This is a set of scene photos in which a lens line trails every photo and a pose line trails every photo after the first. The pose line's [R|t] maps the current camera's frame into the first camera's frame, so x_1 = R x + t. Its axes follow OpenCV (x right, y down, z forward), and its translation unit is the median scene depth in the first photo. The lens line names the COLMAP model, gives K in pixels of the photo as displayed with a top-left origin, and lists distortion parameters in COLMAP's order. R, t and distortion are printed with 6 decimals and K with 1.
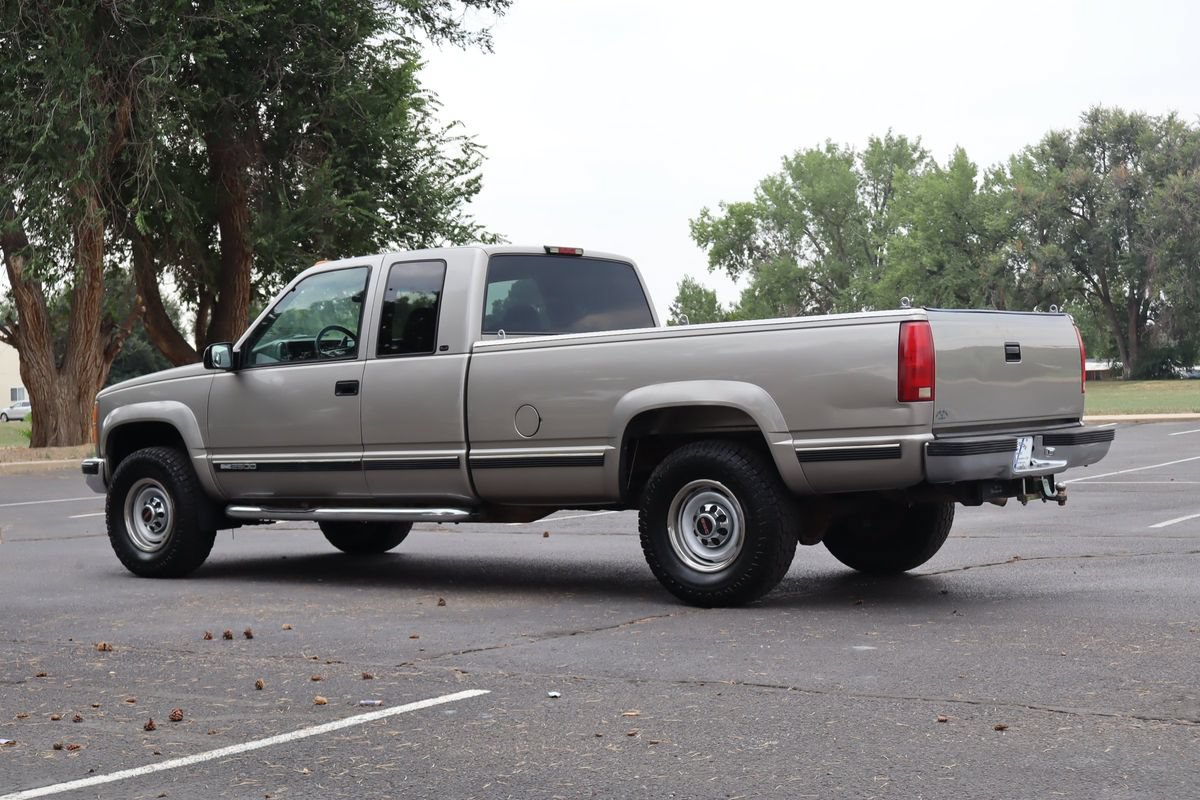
lens RADIAL K [[1888.8, 0, 524.0], [0, 1888.8, 400.0], [0, 0, 1]] dist [-0.004709, 0.095370]
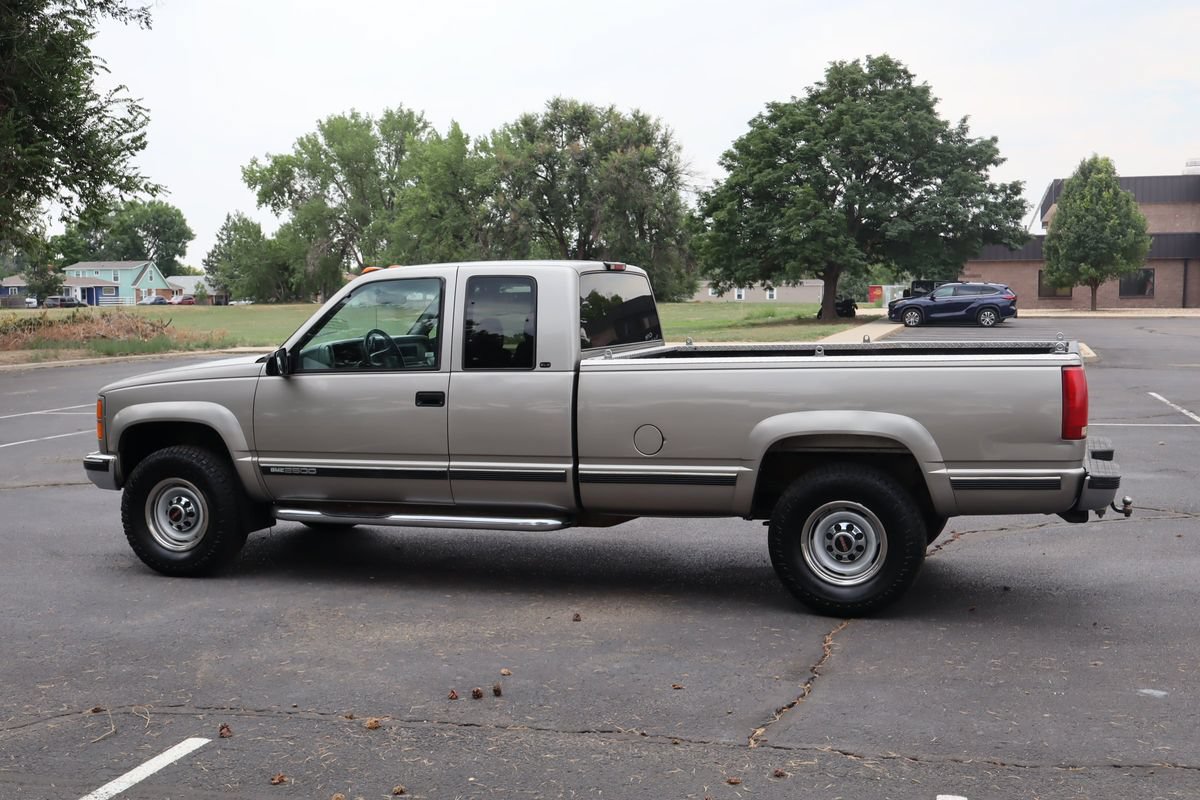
lens RADIAL K [[1429.3, 0, 563.7], [0, 1429.3, 399.6], [0, 0, 1]] dist [-0.007957, 0.018836]
pose [[0.944529, -0.007193, 0.328349, -0.028676], [-0.014795, 0.997813, 0.064419, -0.005848], [-0.328094, -0.065703, 0.942357, 0.025383]]
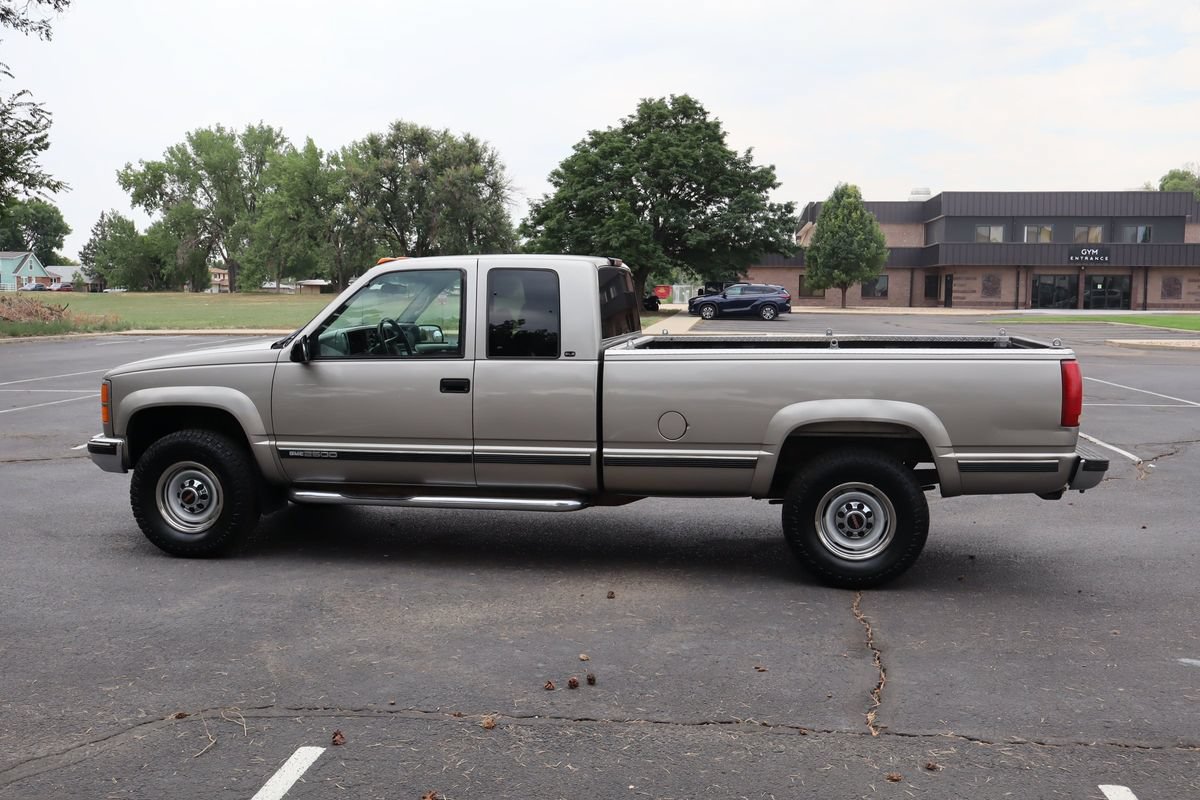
lens RADIAL K [[1178.5, 0, 579.8], [0, 1178.5, 401.1], [0, 0, 1]] dist [0.005181, -0.000245]
pose [[0.880761, -0.012065, 0.473408, -0.035550], [-0.030162, 0.996216, 0.081505, -0.005545], [-0.472600, -0.086065, 0.877065, 0.039338]]
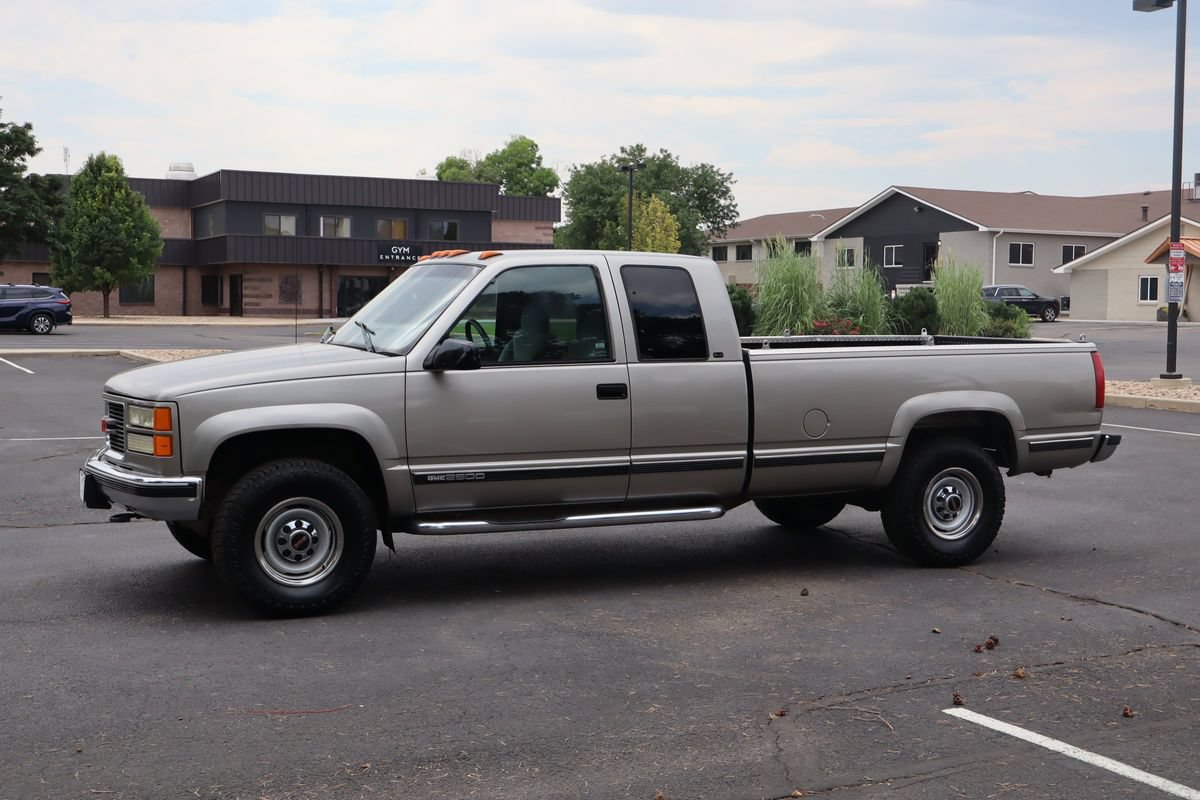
lens RADIAL K [[1575.9, 0, 600.0], [0, 1575.9, 400.0], [0, 0, 1]] dist [-0.015229, -0.005130]
pose [[0.452085, -0.023077, 0.891677, -0.084975], [-0.023335, 0.999017, 0.037685, -0.003370], [-0.891670, -0.037844, 0.451102, 0.065230]]
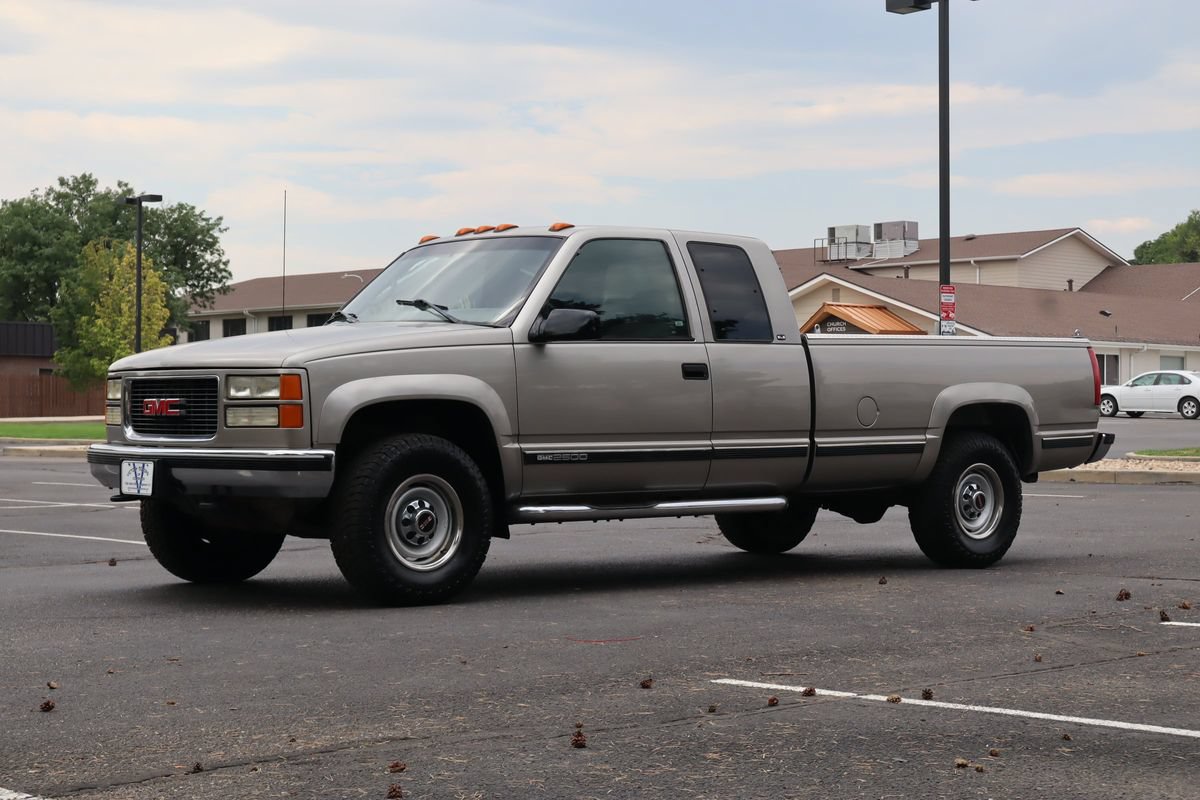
lens RADIAL K [[2276.1, 0, 648.6], [0, 2276.1, 400.0], [0, 0, 1]] dist [-0.051962, 0.067675]
pose [[0.159748, 0.037027, 0.986463, -0.123486], [-0.007713, 0.999313, -0.036260, 0.004977], [-0.987128, -0.001816, 0.159924, 0.086562]]
